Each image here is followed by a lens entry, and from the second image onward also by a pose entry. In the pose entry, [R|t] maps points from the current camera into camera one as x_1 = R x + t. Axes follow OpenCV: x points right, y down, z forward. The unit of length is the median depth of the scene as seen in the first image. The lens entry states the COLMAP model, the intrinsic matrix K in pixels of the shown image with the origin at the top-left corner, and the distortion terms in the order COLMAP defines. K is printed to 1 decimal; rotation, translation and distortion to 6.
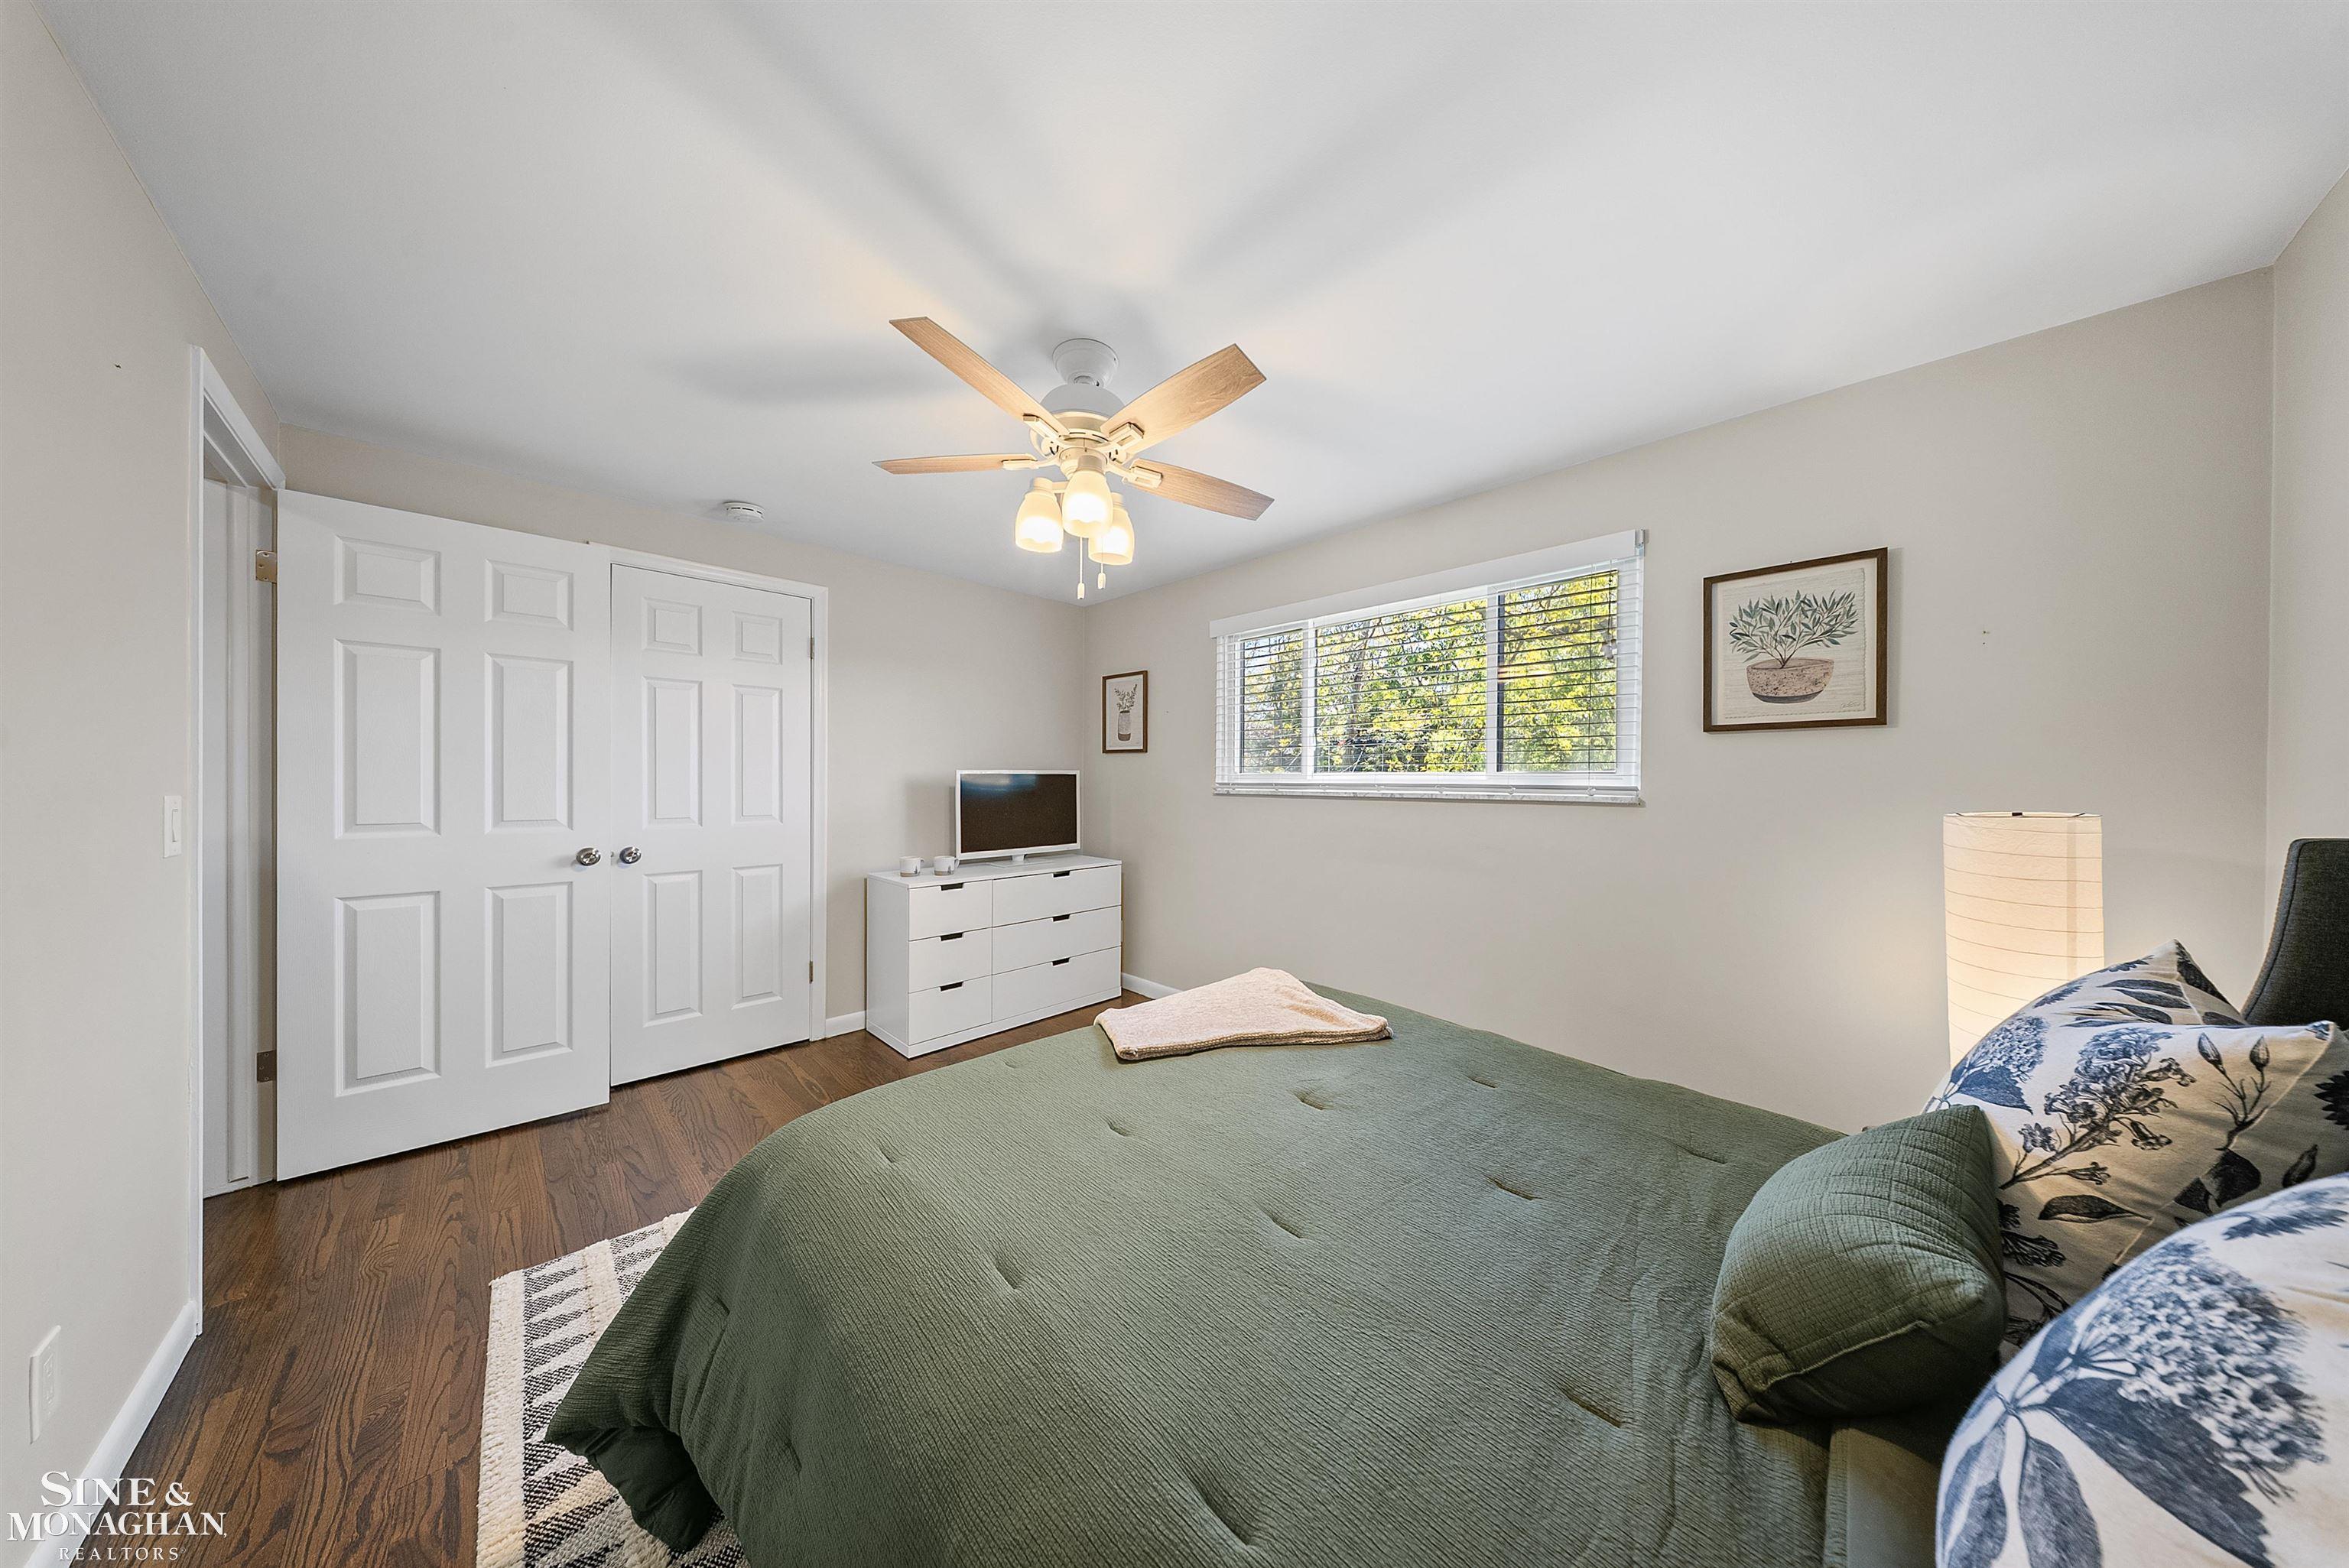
lens RADIAL K [[684.7, 0, 1192.9], [0, 684.7, 761.5], [0, 0, 1]] dist [0.000856, -0.000028]
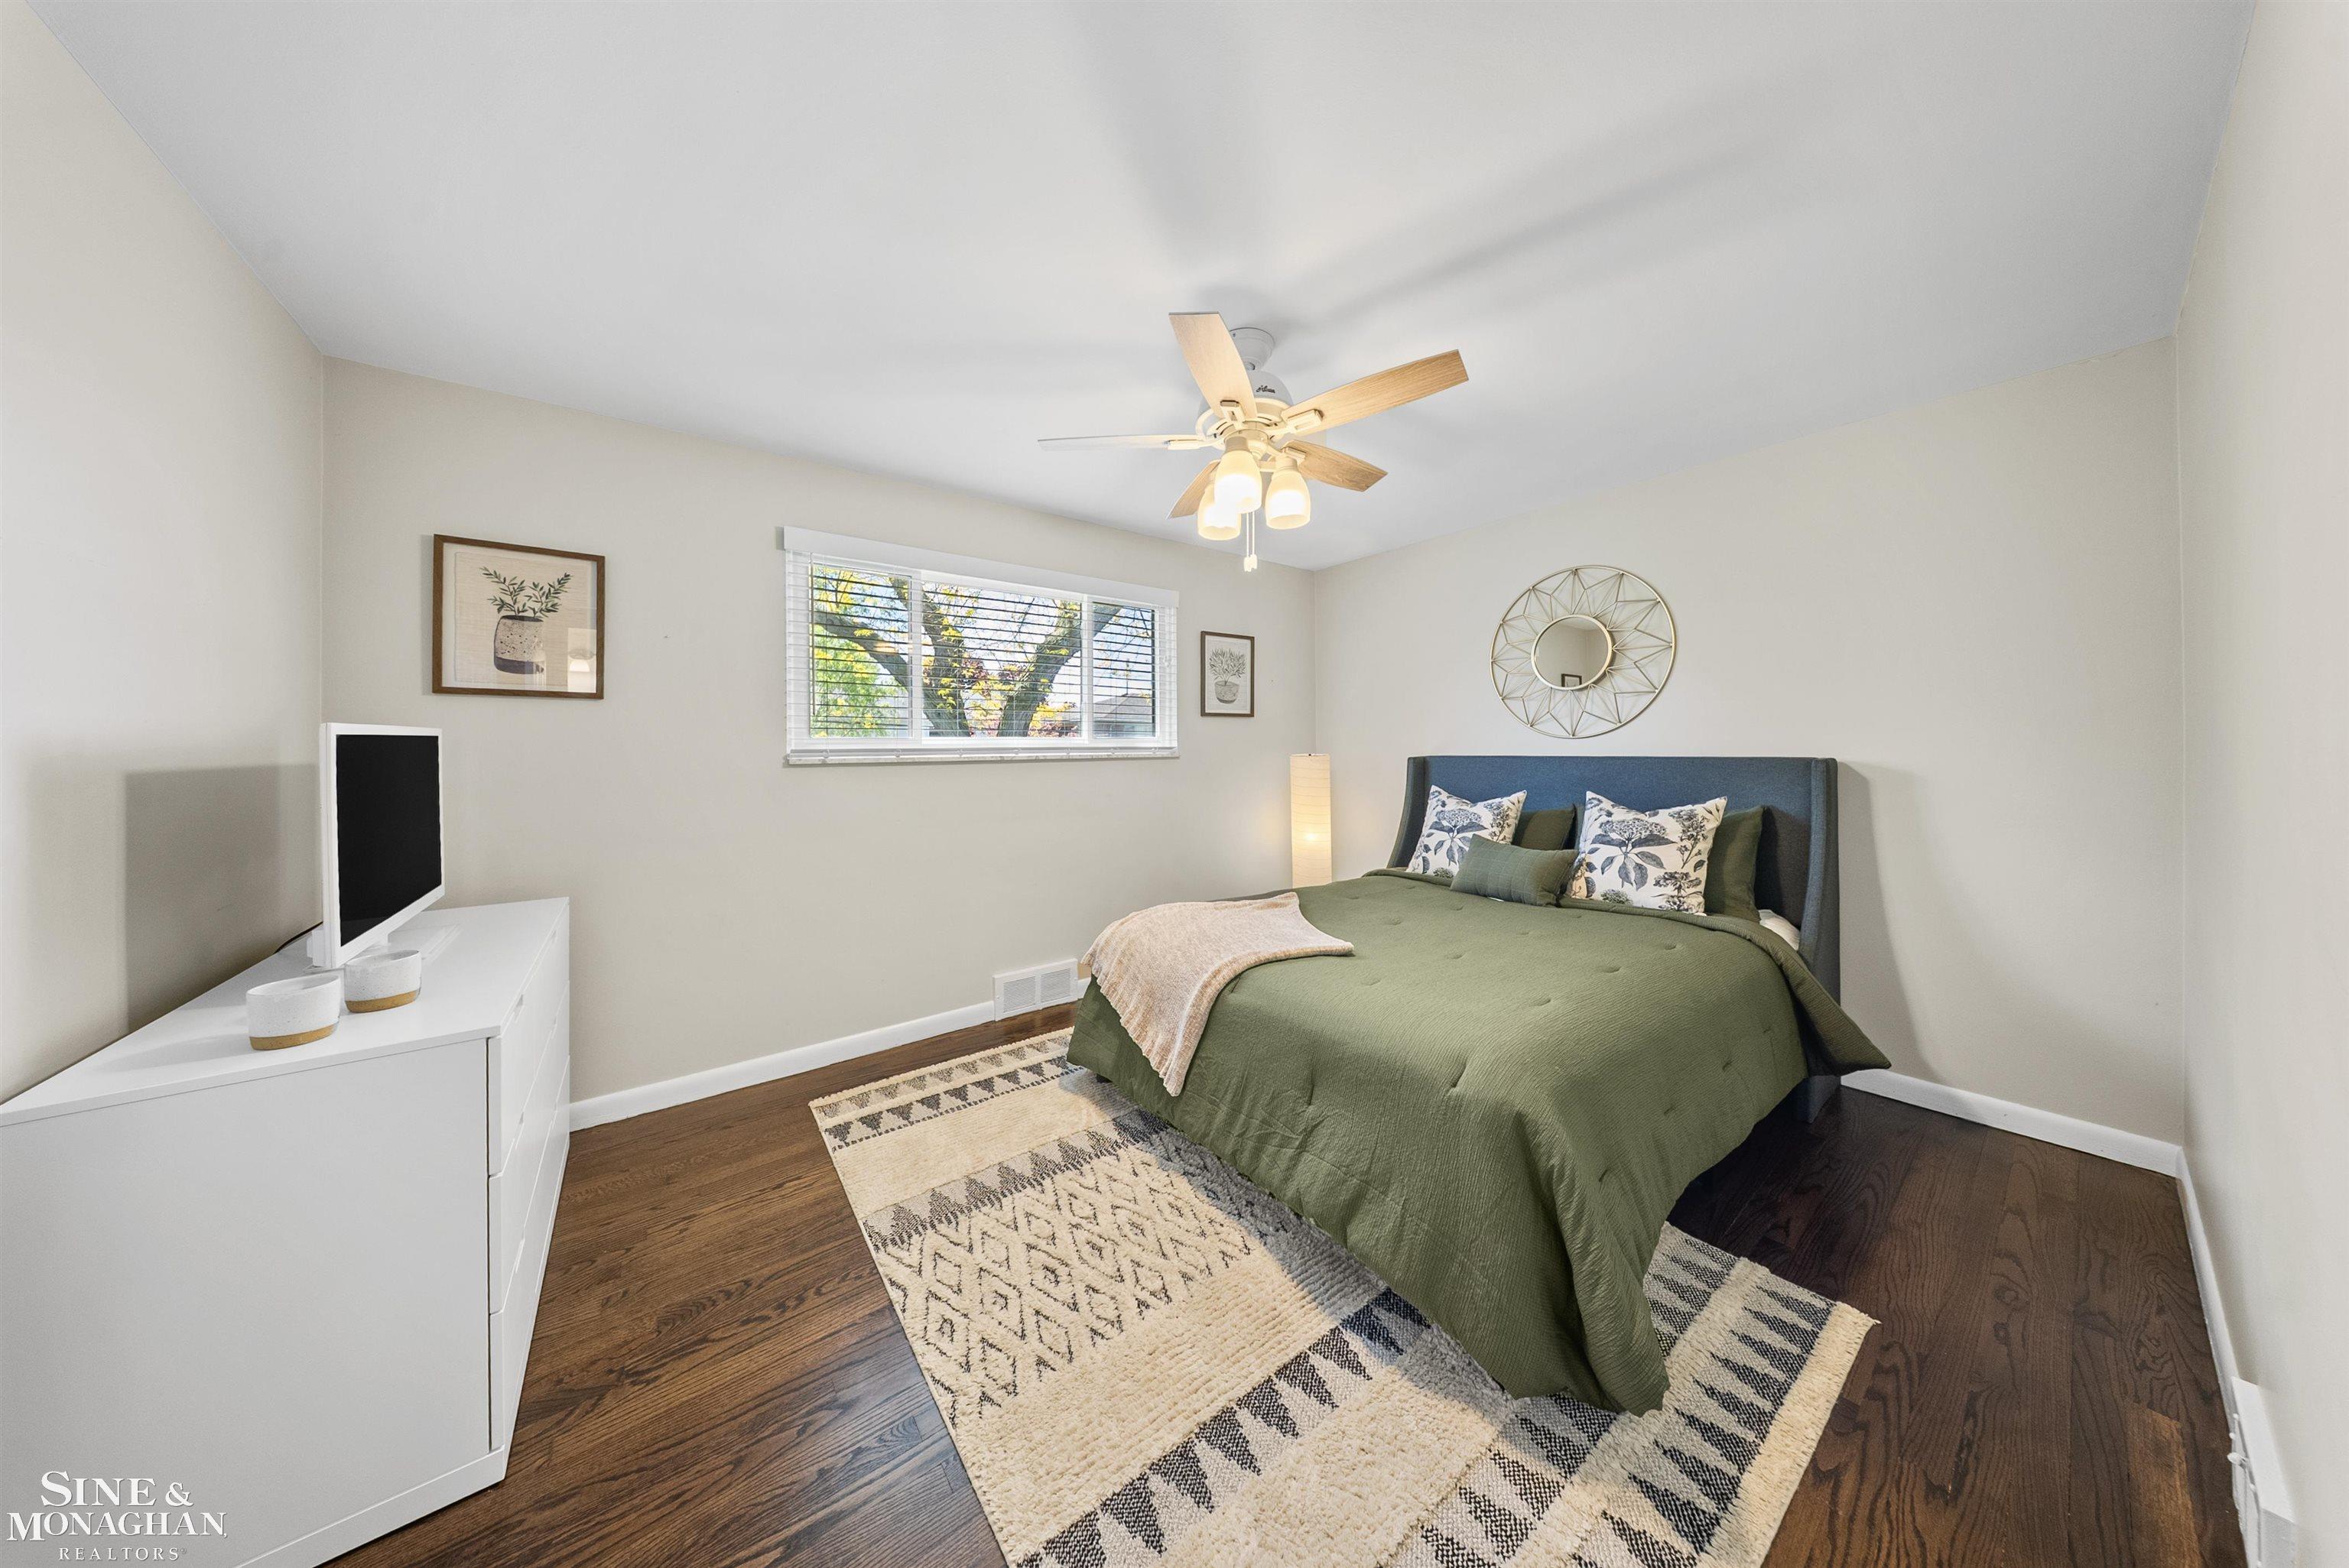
lens RADIAL K [[687.0, 0, 1180.8], [0, 687.0, 746.7], [0, 0, 1]] dist [0.000482, -0.000012]
pose [[0.131710, -0.003925, 0.991281, -0.930239], [-0.015396, 0.999863, 0.006005, 0.024569], [-0.991169, -0.016053, 0.131631, 0.718339]]
